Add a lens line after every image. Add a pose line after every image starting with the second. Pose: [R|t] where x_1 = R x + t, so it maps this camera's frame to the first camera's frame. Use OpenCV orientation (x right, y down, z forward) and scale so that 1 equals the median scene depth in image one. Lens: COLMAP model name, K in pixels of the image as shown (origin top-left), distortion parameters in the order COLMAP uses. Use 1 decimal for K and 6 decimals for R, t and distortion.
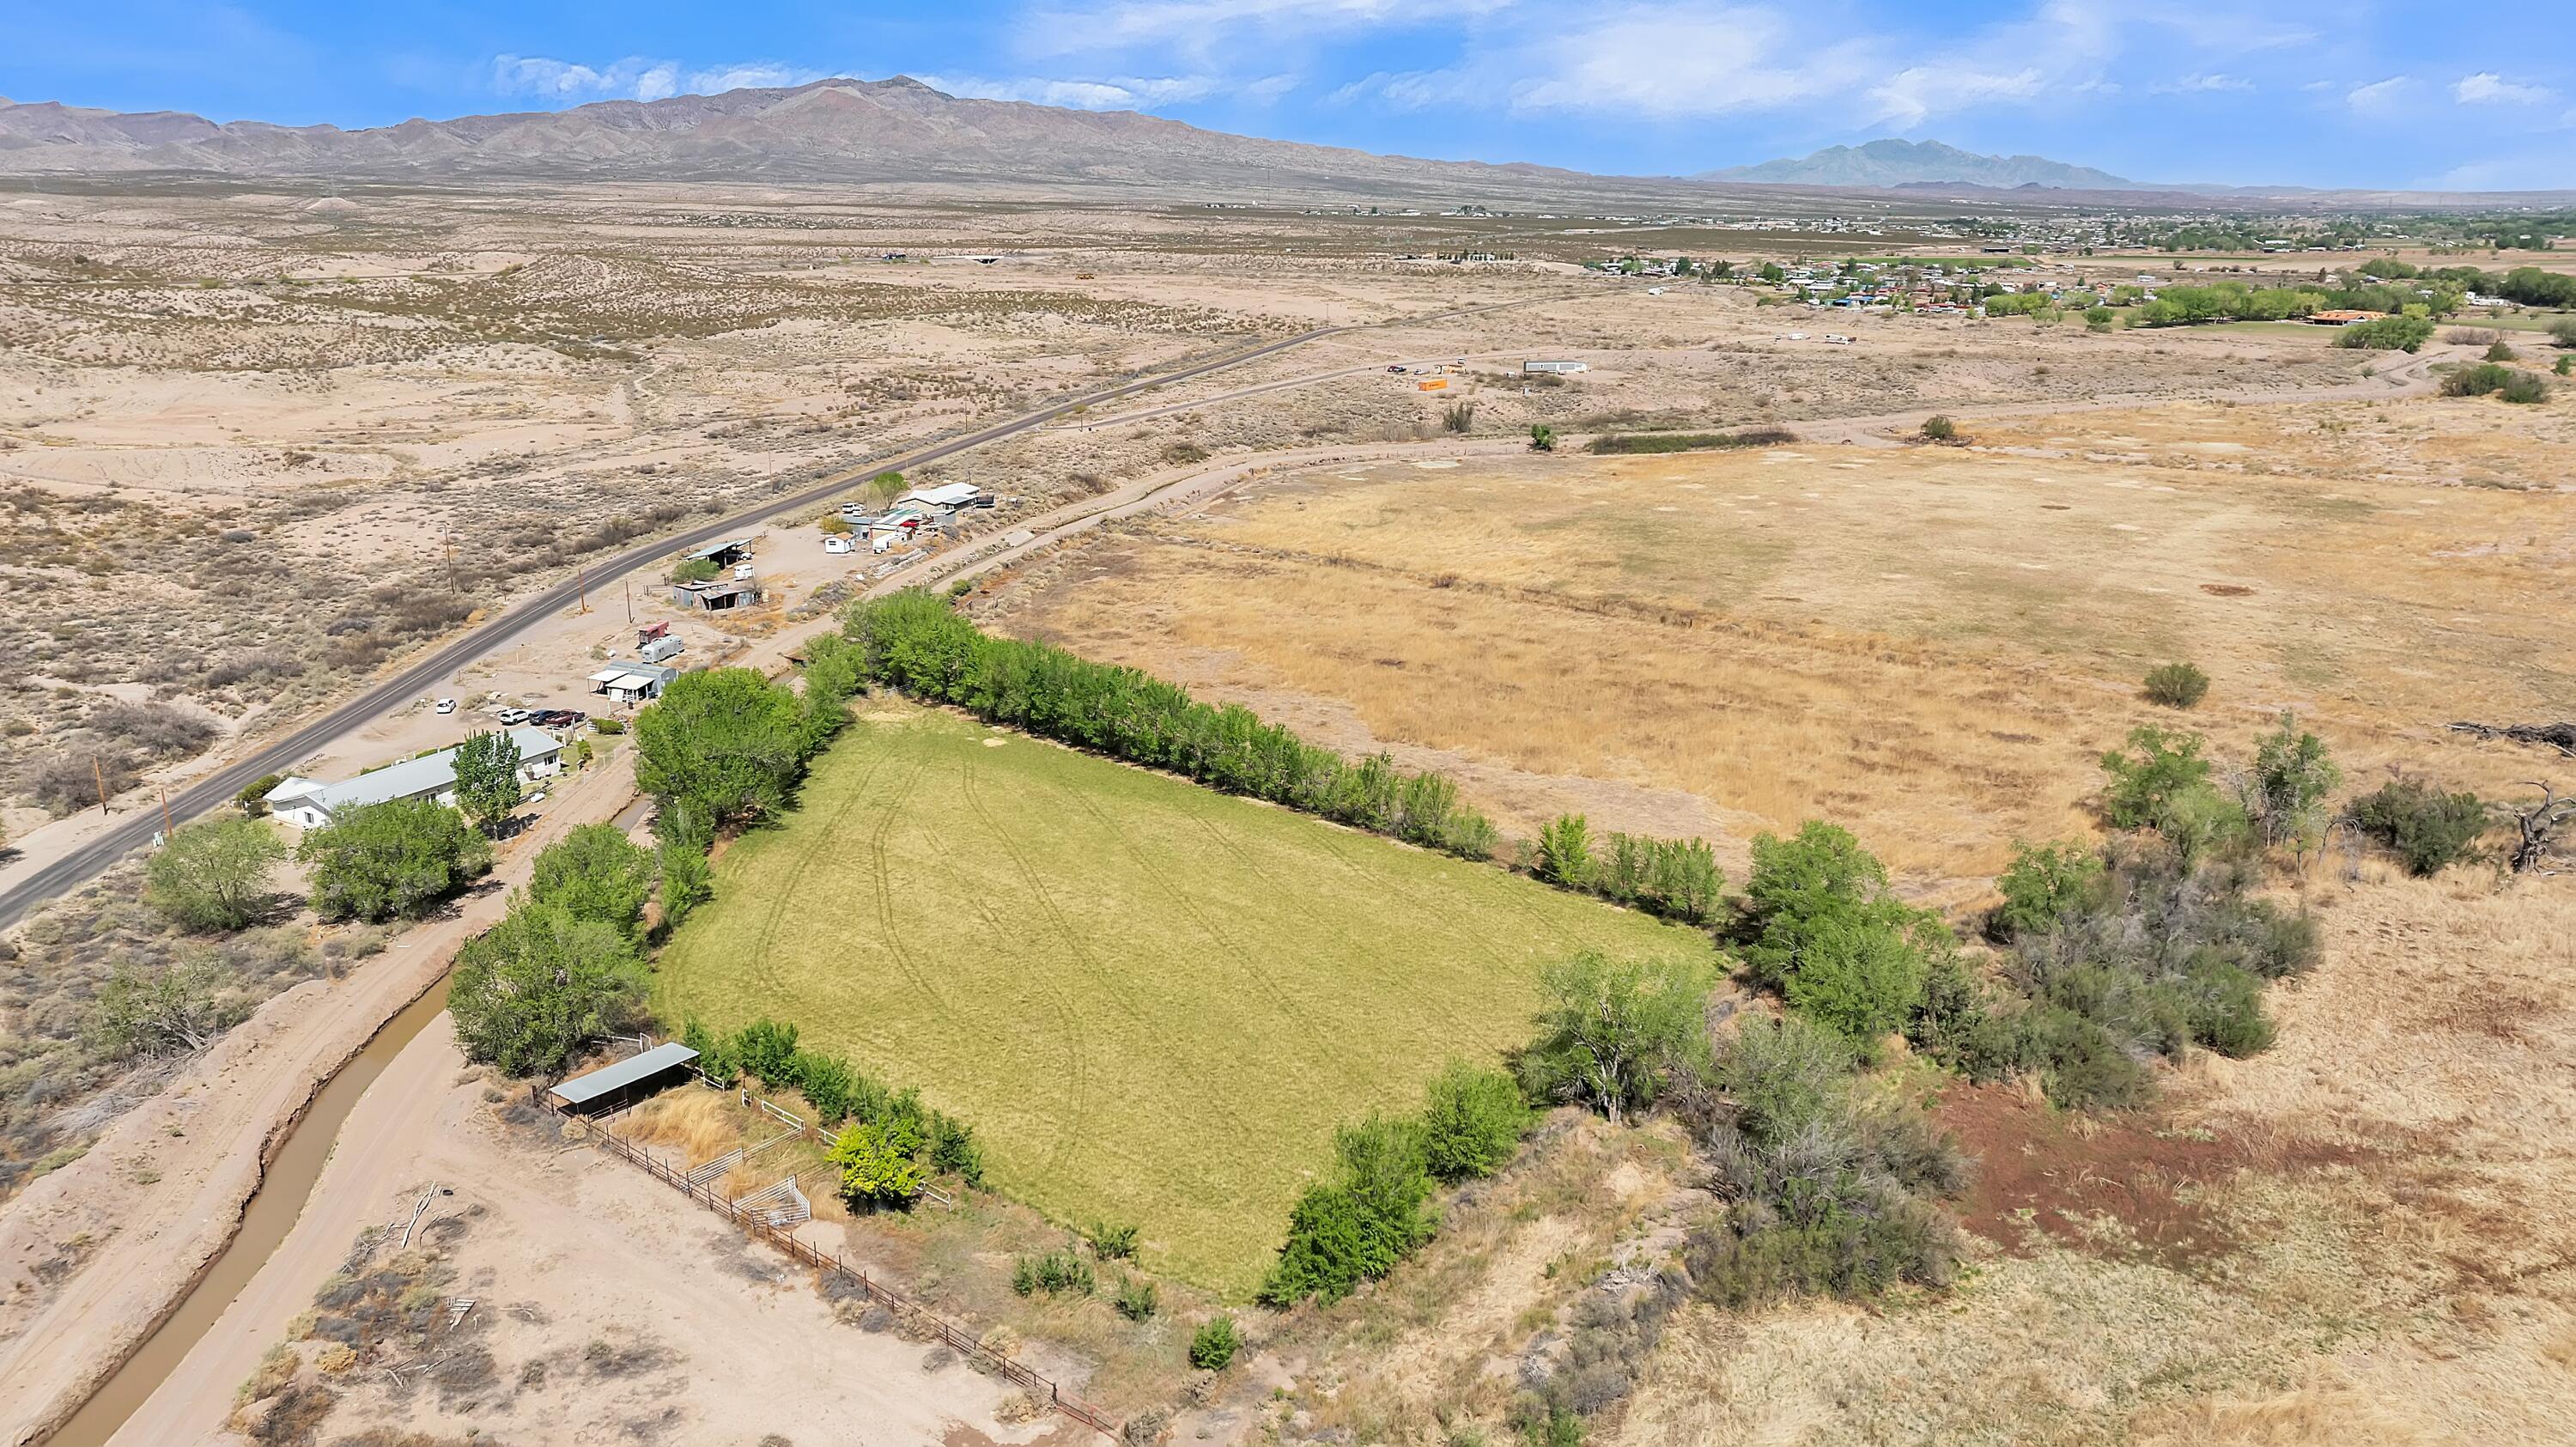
lens RADIAL K [[1809.2, 0, 1297.0], [0, 1809.2, 715.2], [0, 0, 1]] dist [-0.036107, 0.034920]
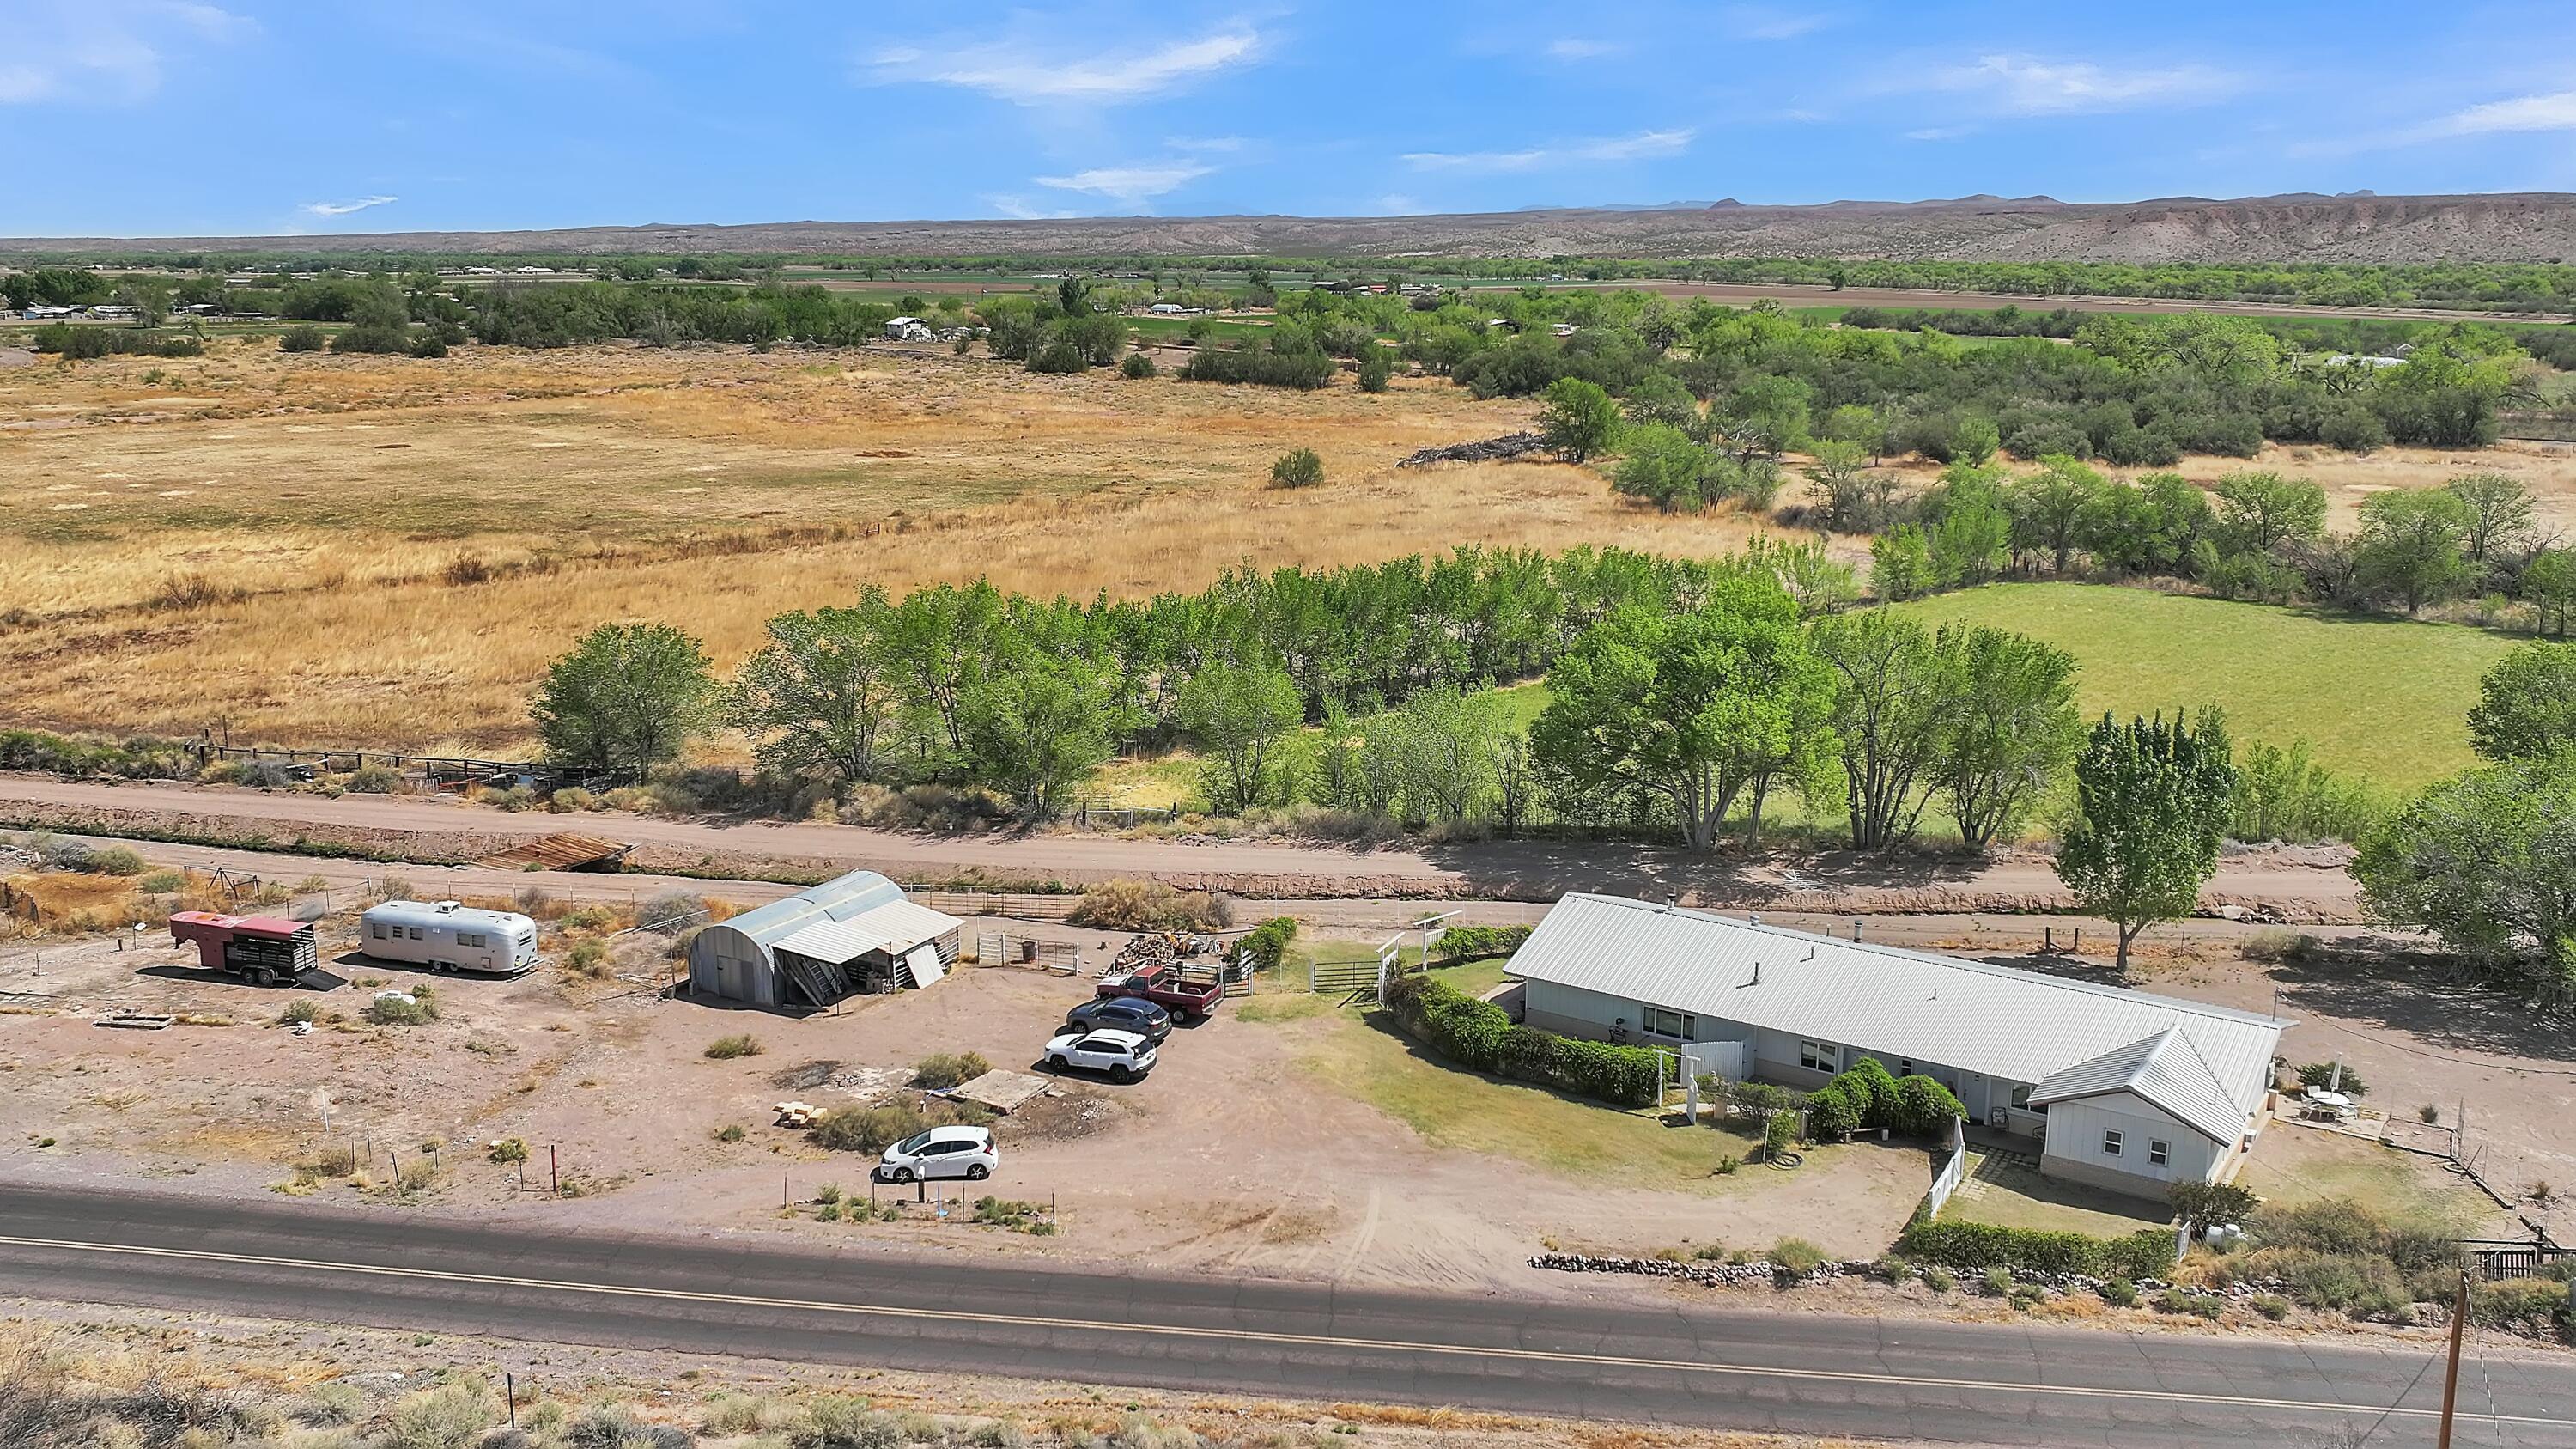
lens RADIAL K [[2080.9, 0, 1287.8], [0, 2080.9, 622.4], [0, 0, 1]] dist [0.005250, 0.000463]
pose [[0.085864, -0.171777, 0.981387, -0.582068], [0.269173, 0.952394, 0.143152, -0.086342], [-0.959257, 0.251871, 0.128014, 0.678325]]
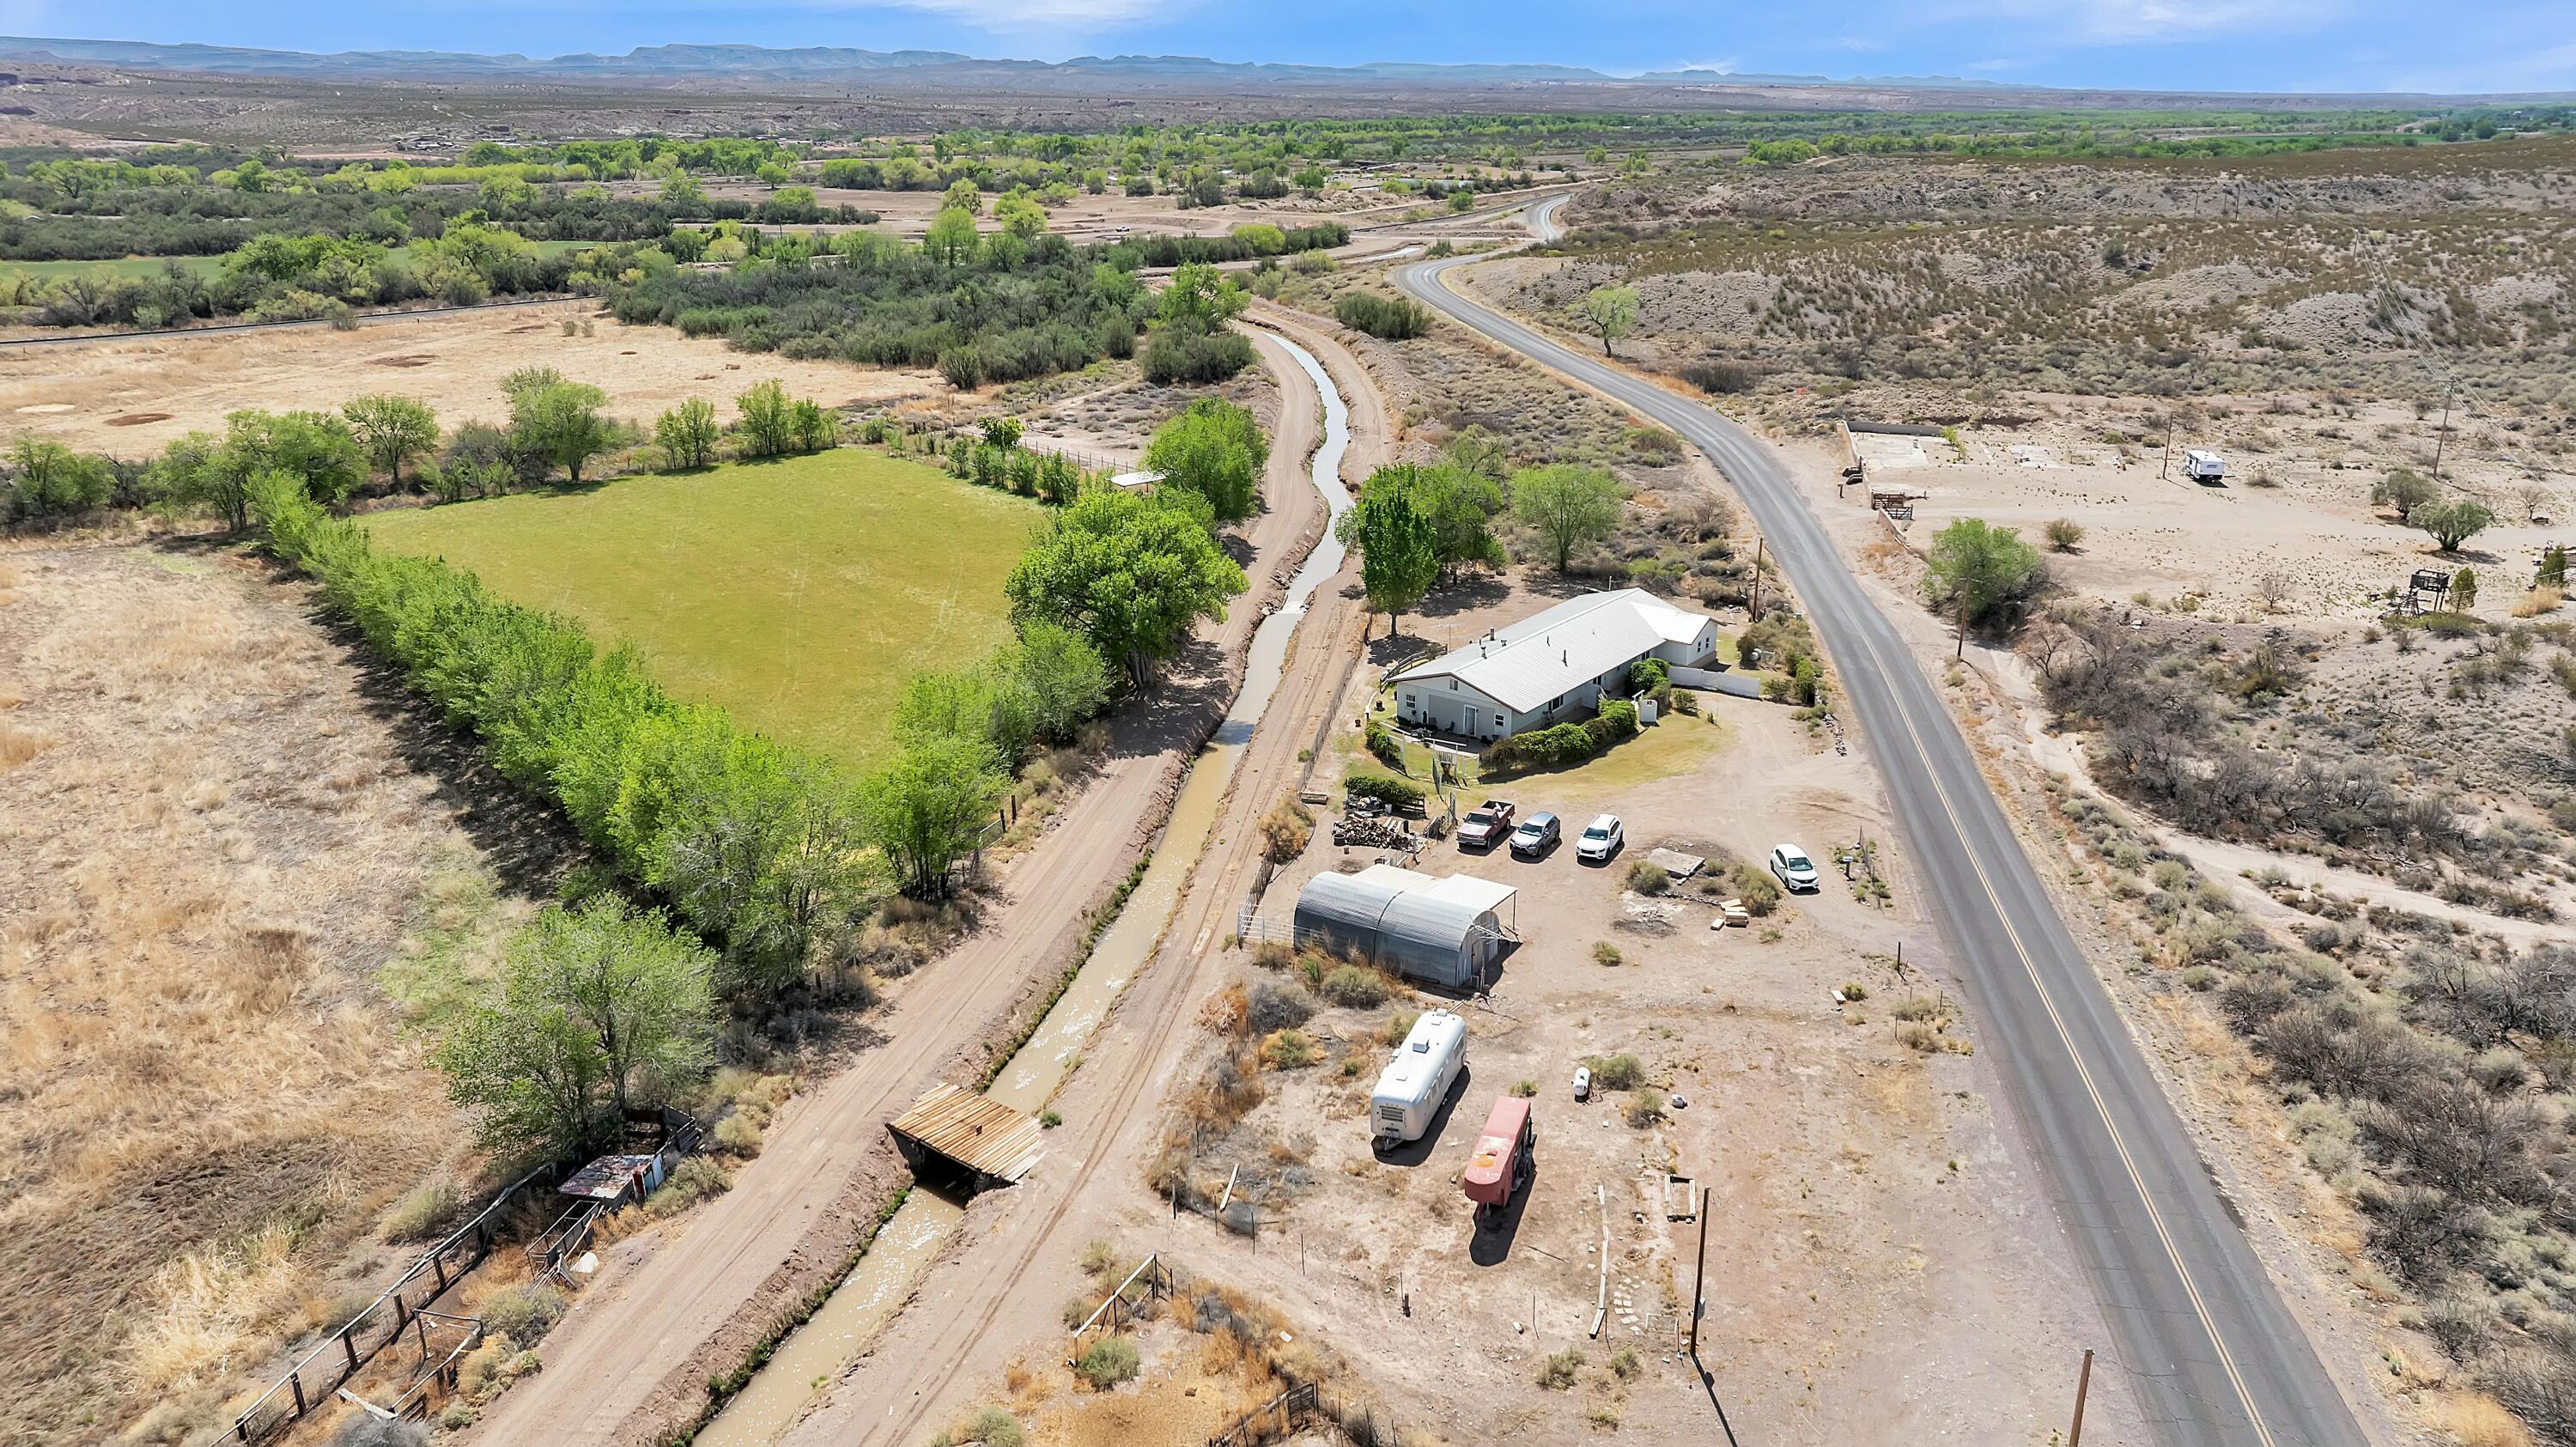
lens RADIAL K [[1809.2, 0, 1281.8], [0, 1809.2, 725.0], [0, 0, 1]] dist [-0.036107, 0.034920]
pose [[-0.988745, -0.042535, 0.143438, -0.313343], [0.046591, 0.823521, 0.565370, -0.218929], [-0.142172, 0.565690, -0.812270, 1.032557]]
